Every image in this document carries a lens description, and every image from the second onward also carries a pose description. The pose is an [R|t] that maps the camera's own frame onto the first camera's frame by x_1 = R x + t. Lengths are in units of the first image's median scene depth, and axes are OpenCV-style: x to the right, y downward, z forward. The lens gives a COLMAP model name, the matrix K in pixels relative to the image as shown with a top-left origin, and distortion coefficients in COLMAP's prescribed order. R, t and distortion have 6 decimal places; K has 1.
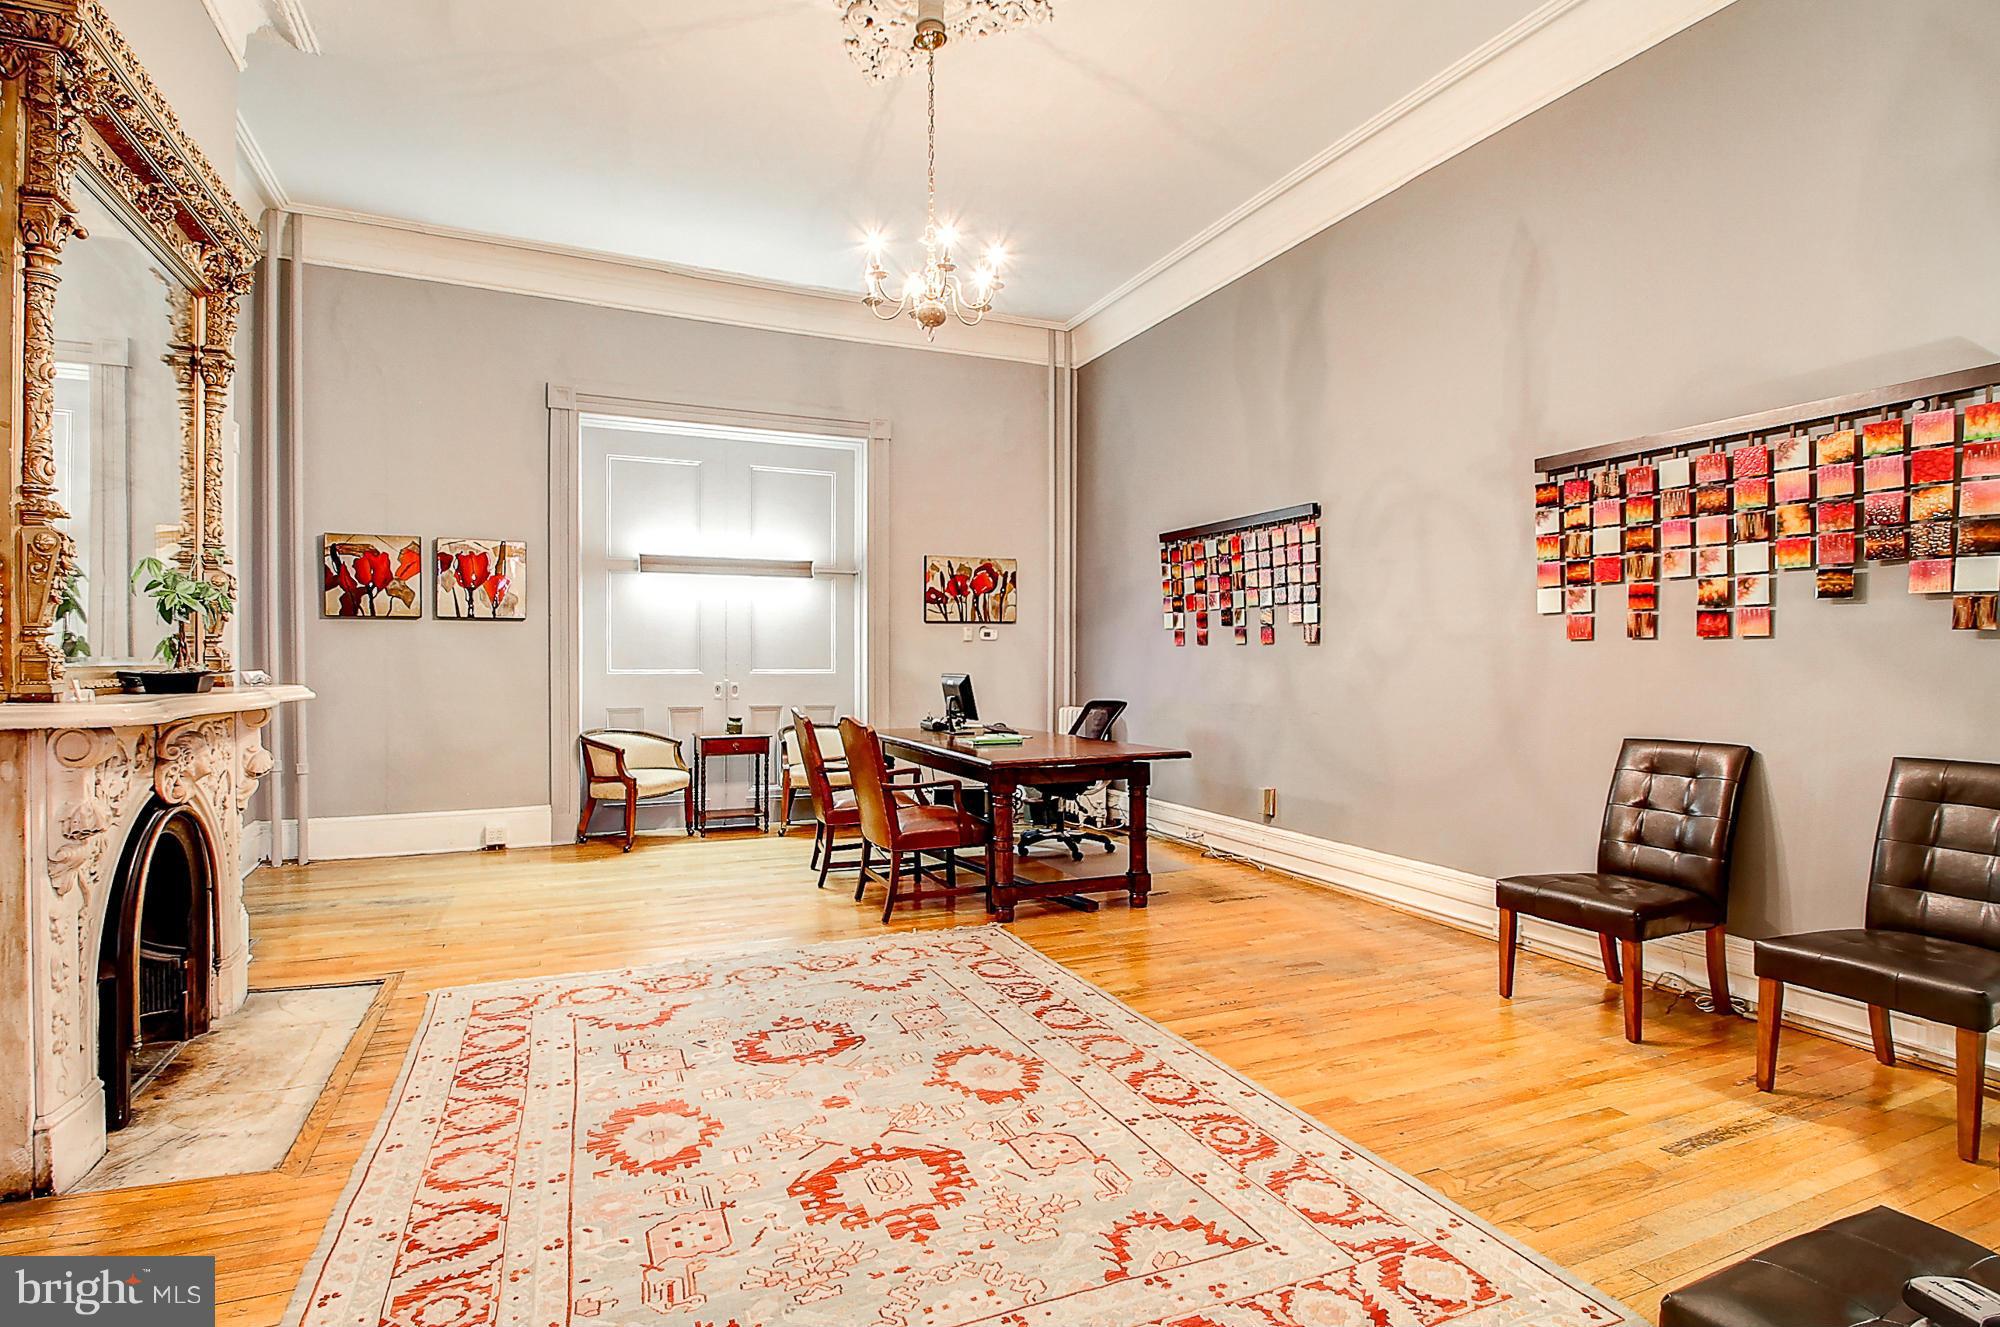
lens RADIAL K [[976.5, 0, 1006.4], [0, 976.5, 667.9], [0, 0, 1]] dist [-0.021059, -0.000739]
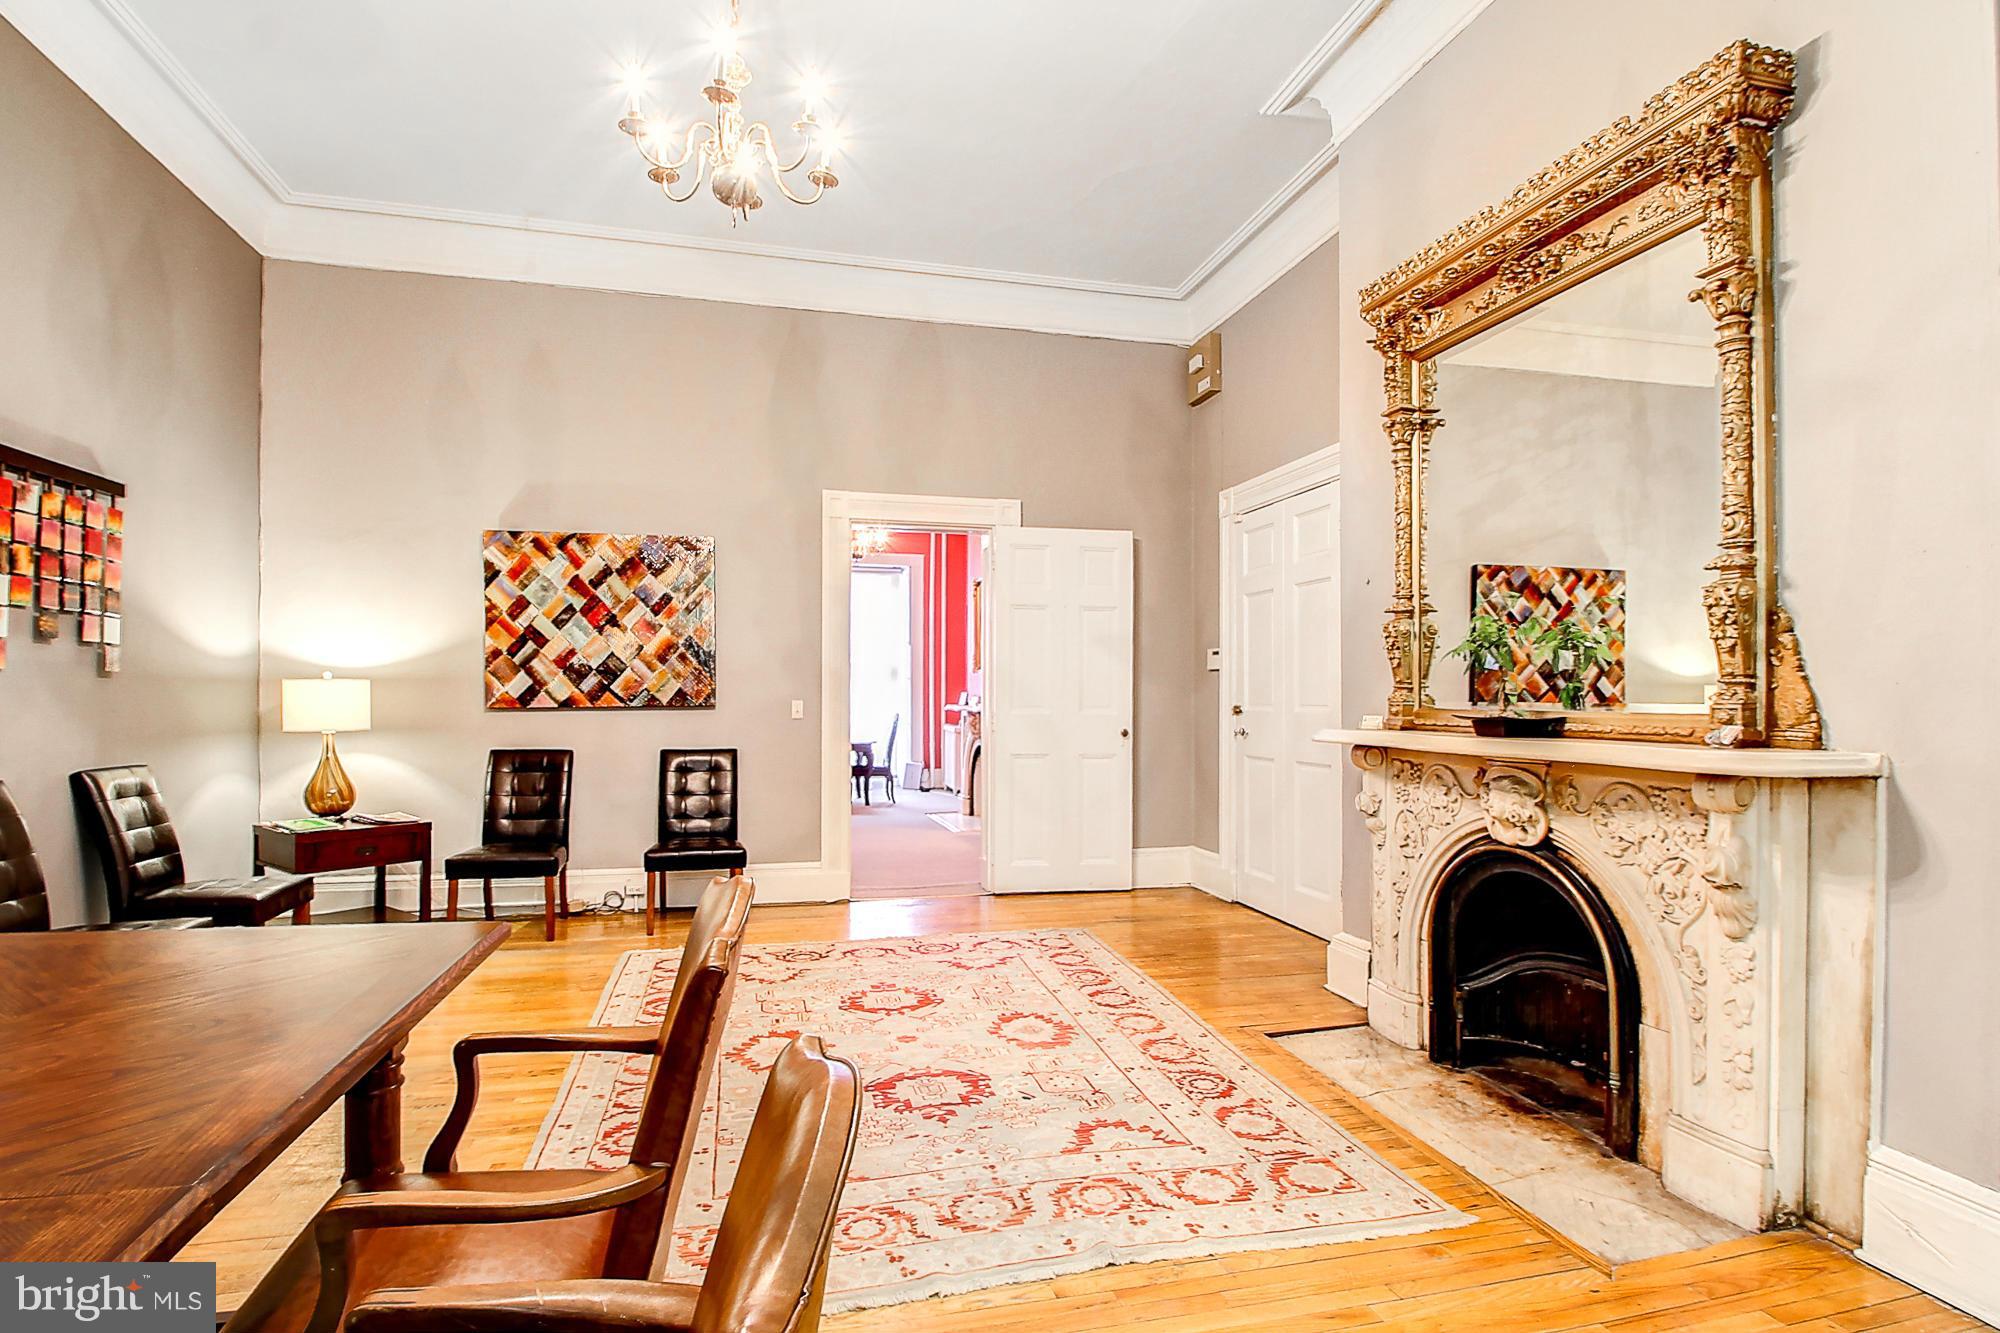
lens RADIAL K [[976.5, 0, 996.6], [0, 976.5, 676.7], [0, 0, 1]] dist [-0.021059, -0.000739]
pose [[-0.983986, -0.007807, 0.178075, -0.518314], [-0.010105, 0.999877, -0.012001, -0.030442], [-0.177959, -0.013608, -0.983944, 2.248881]]
